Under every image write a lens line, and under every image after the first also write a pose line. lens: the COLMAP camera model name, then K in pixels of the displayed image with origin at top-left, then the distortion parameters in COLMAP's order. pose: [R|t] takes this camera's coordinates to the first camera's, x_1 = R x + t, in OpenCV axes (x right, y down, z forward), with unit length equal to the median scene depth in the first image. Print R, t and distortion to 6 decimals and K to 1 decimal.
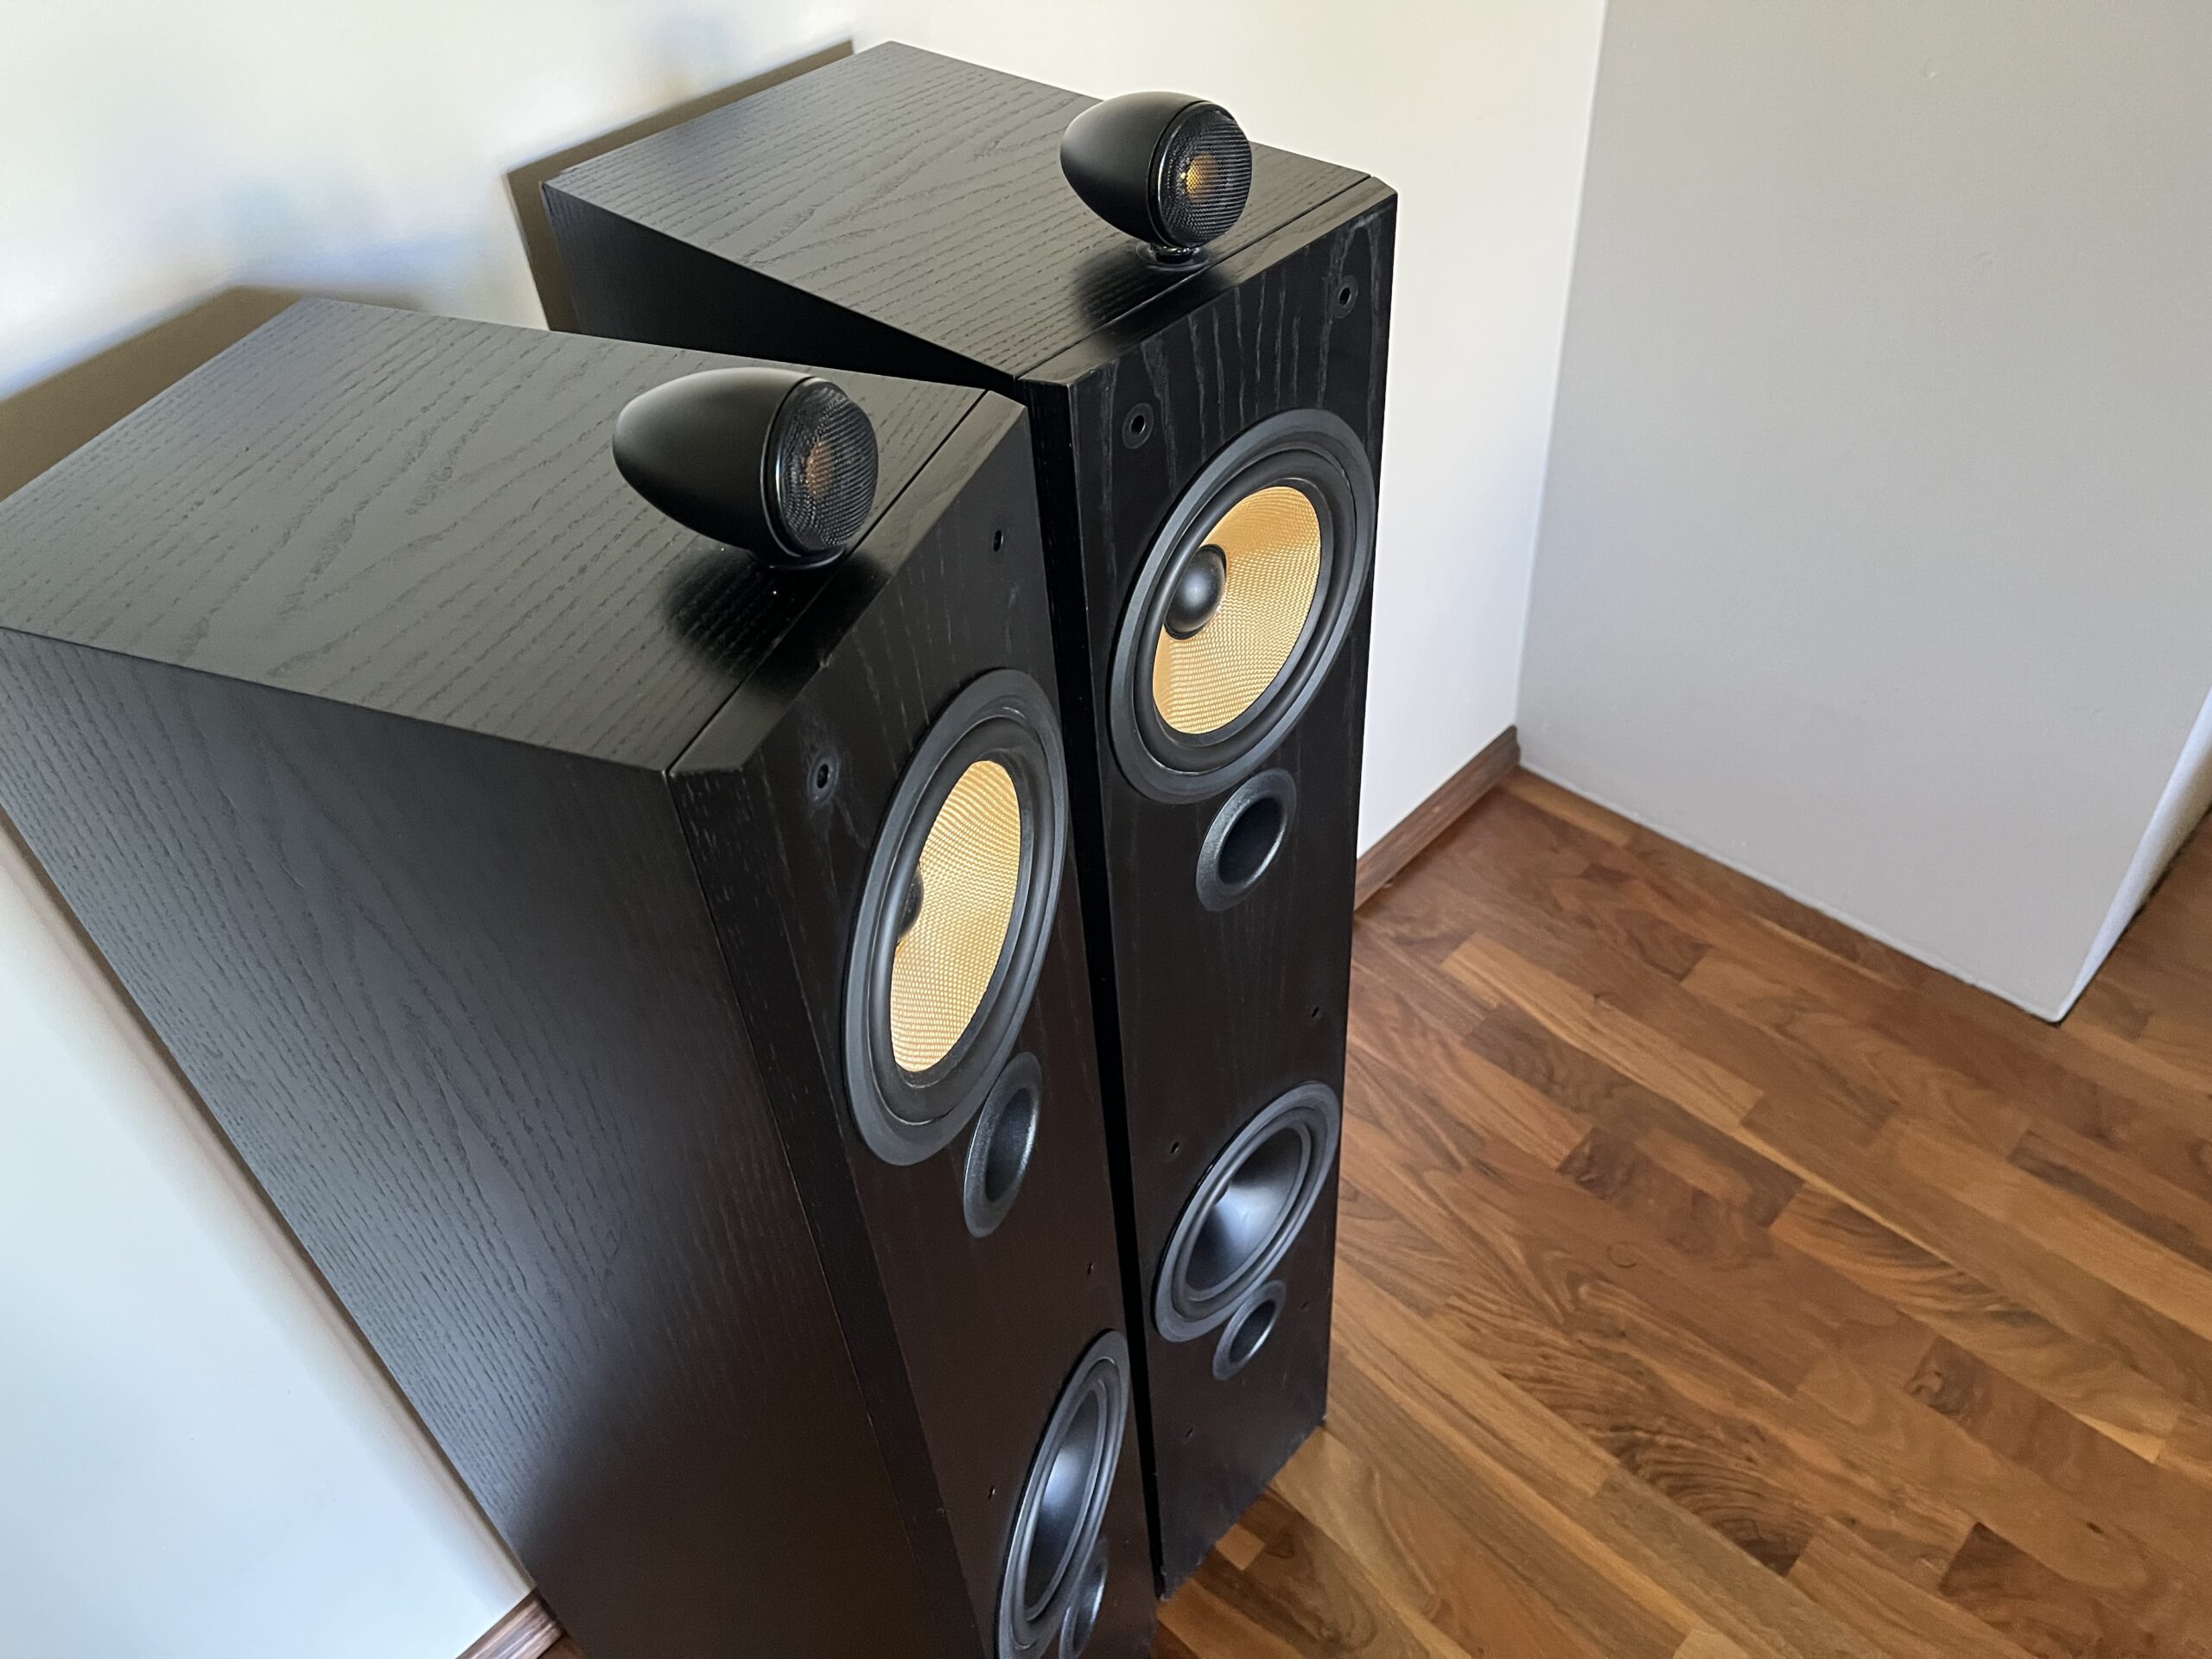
lens RADIAL K [[1677.2, 0, 1106.5], [0, 1677.2, 845.9], [0, 0, 1]] dist [0.047999, -0.073153]
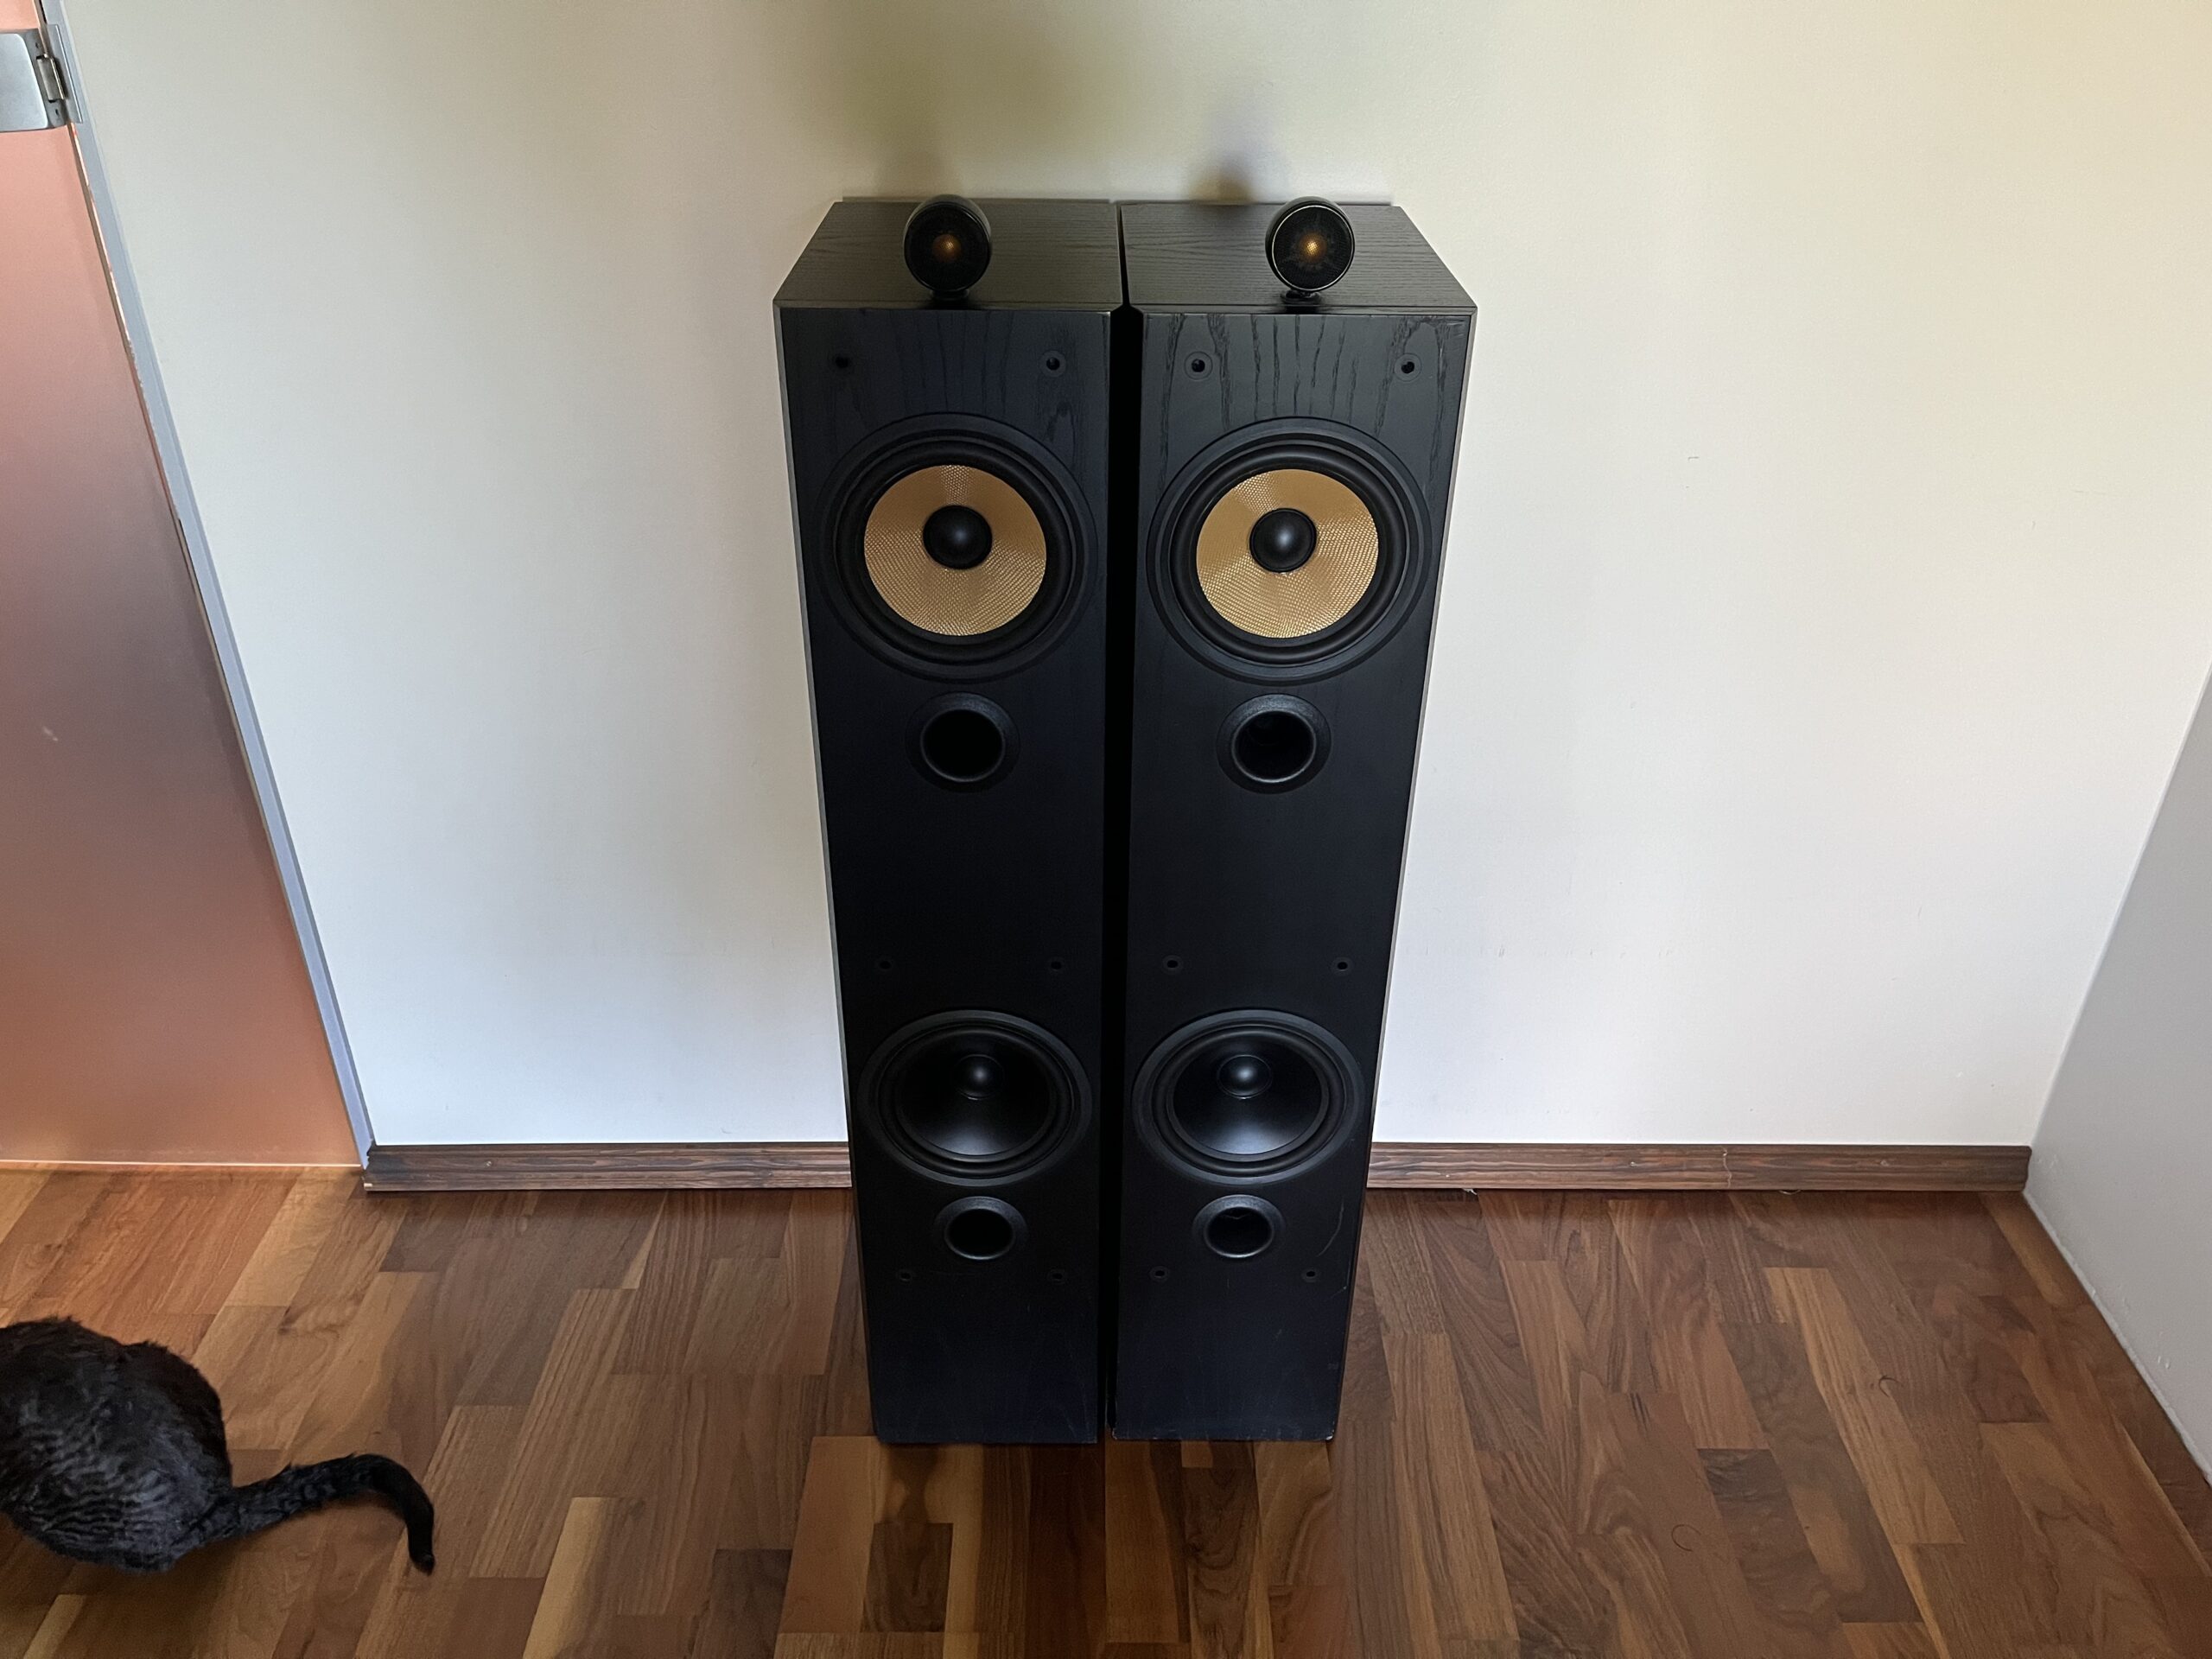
lens RADIAL K [[1674.0, 0, 1106.0], [0, 1674.0, 829.5], [0, 0, 1]] dist [0.069619, -0.085734]
pose [[0.690479, 0.432390, -0.579894, 0.476257], [-0.536192, 0.844047, -0.009090, 0.084285], [0.485527, 0.317211, 0.814641, -0.112391]]
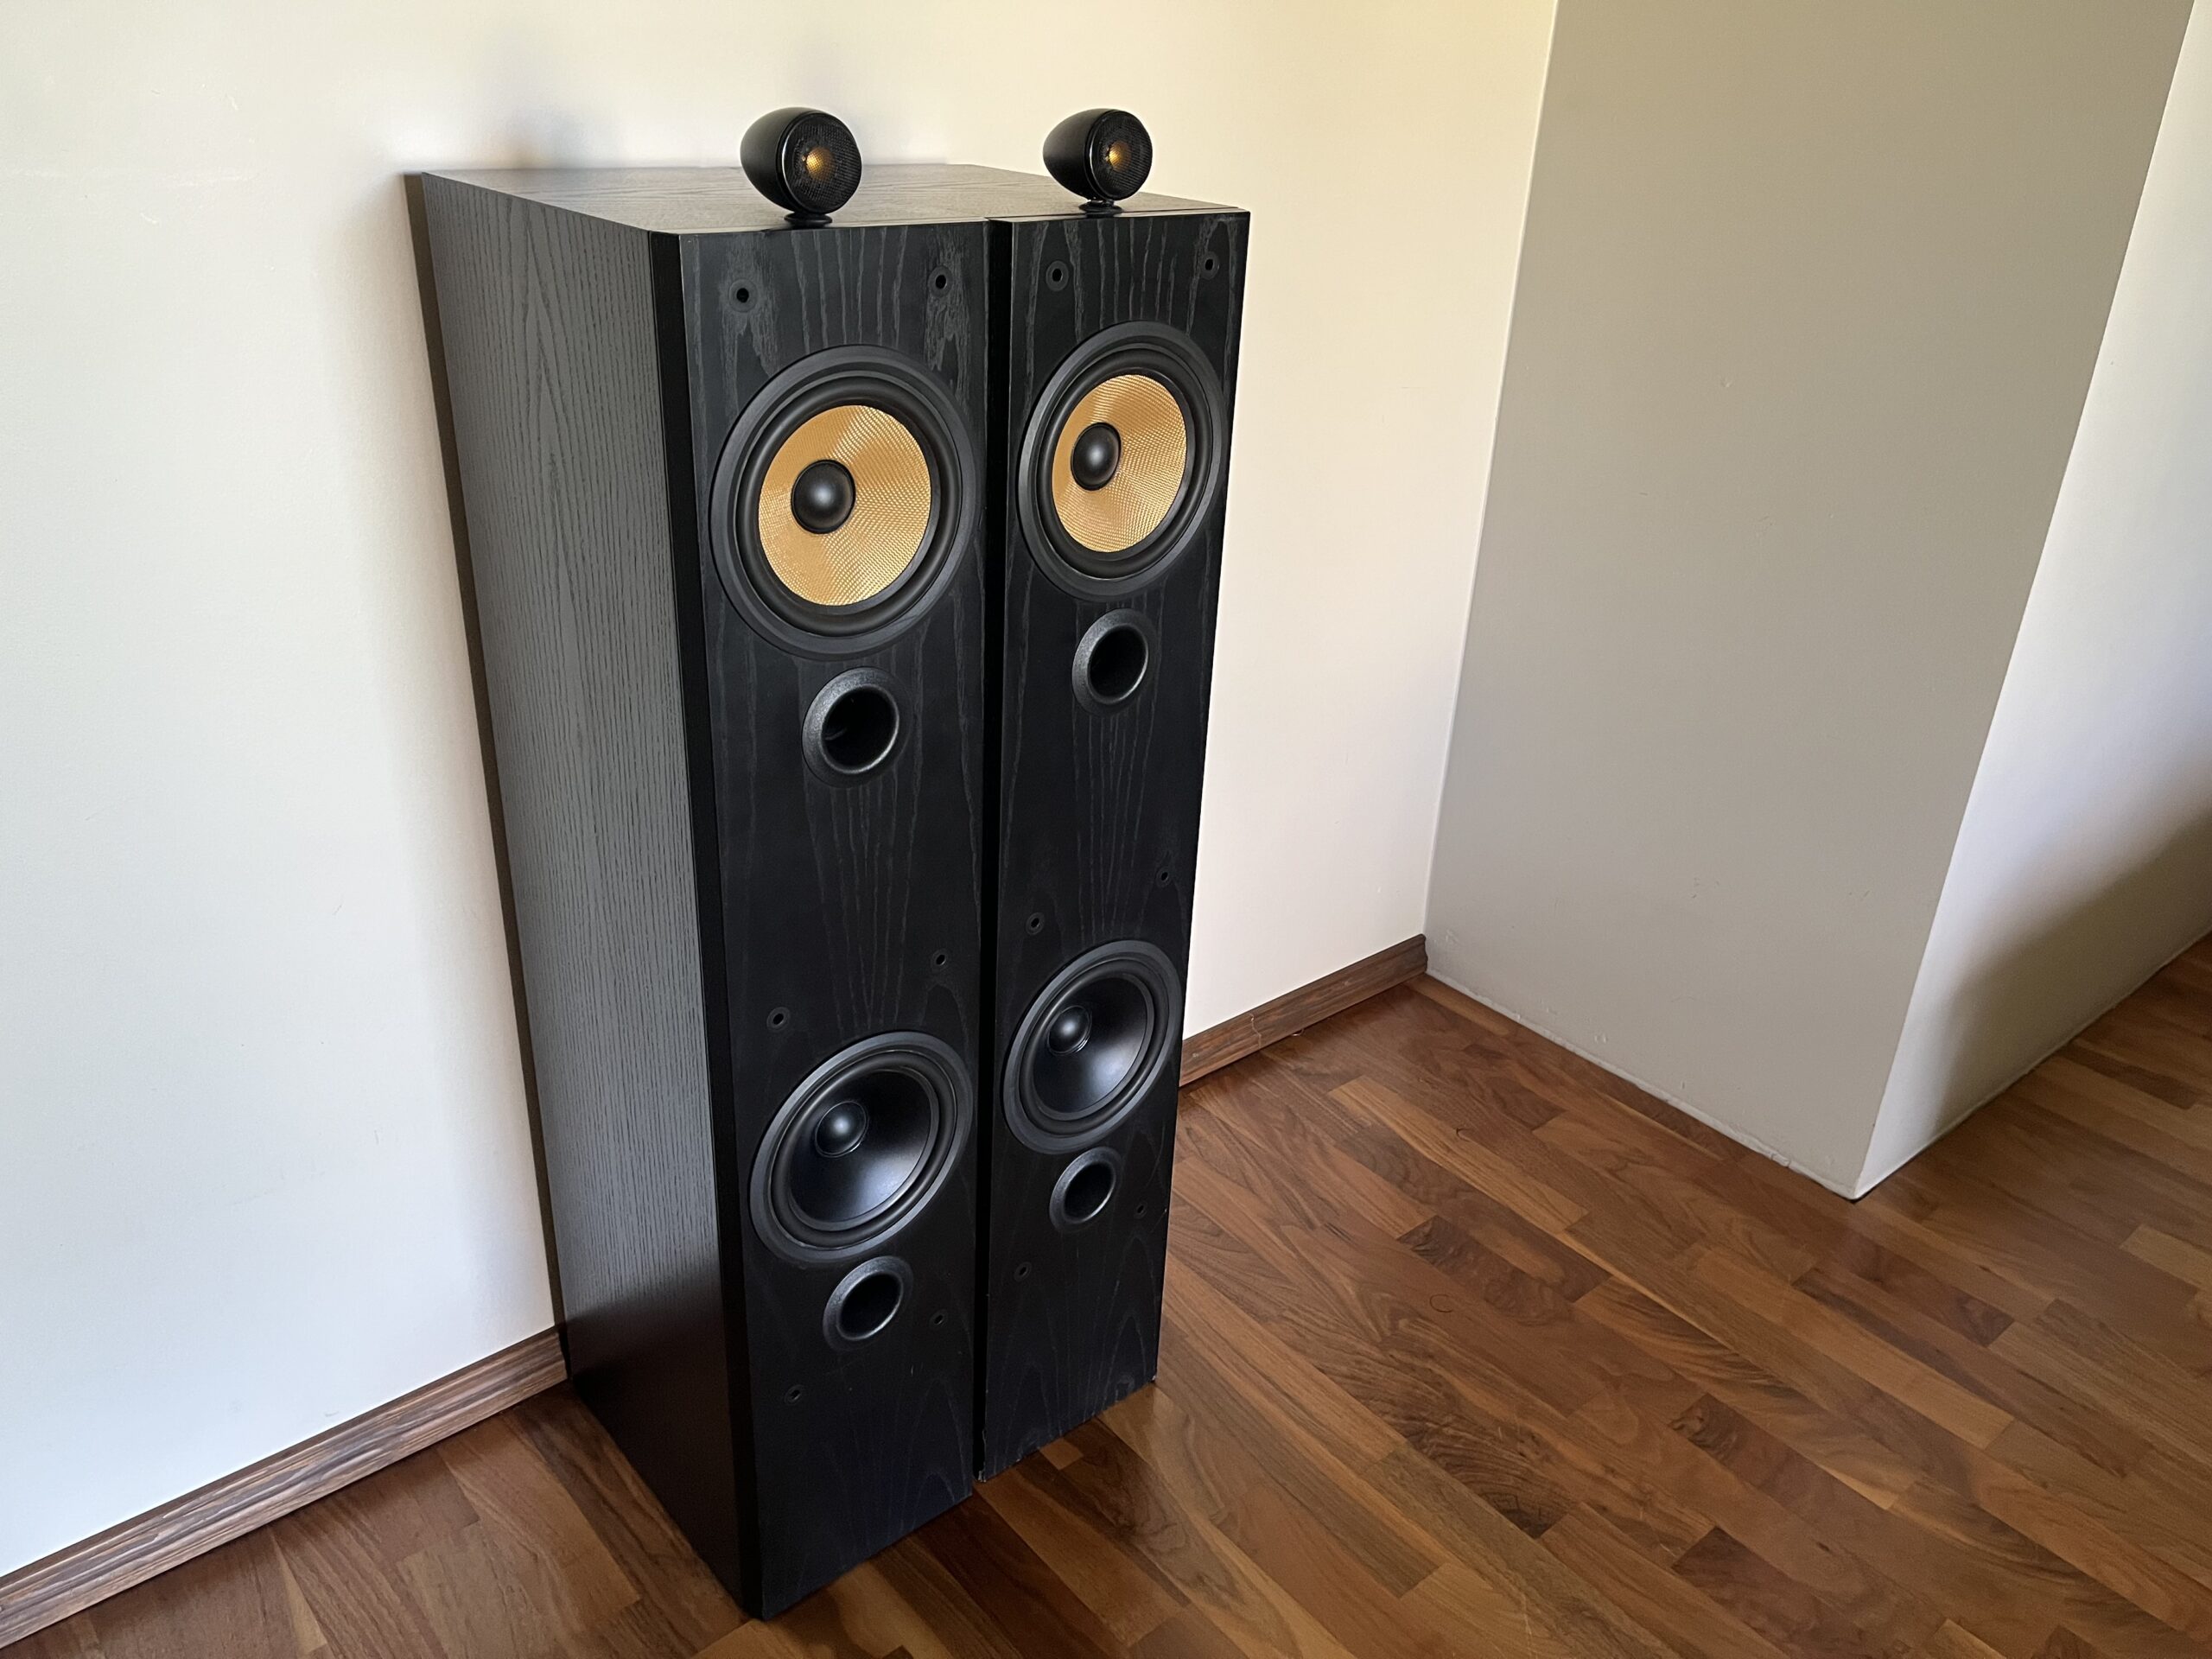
lens RADIAL K [[1677.2, 0, 1106.5], [0, 1677.2, 845.9], [0, 0, 1]] dist [0.047999, -0.073153]
pose [[0.988478, 0.144198, -0.046030, 0.092051], [-0.151355, 0.945431, -0.288533, 0.317546], [0.001912, 0.292175, 0.956363, -0.177552]]
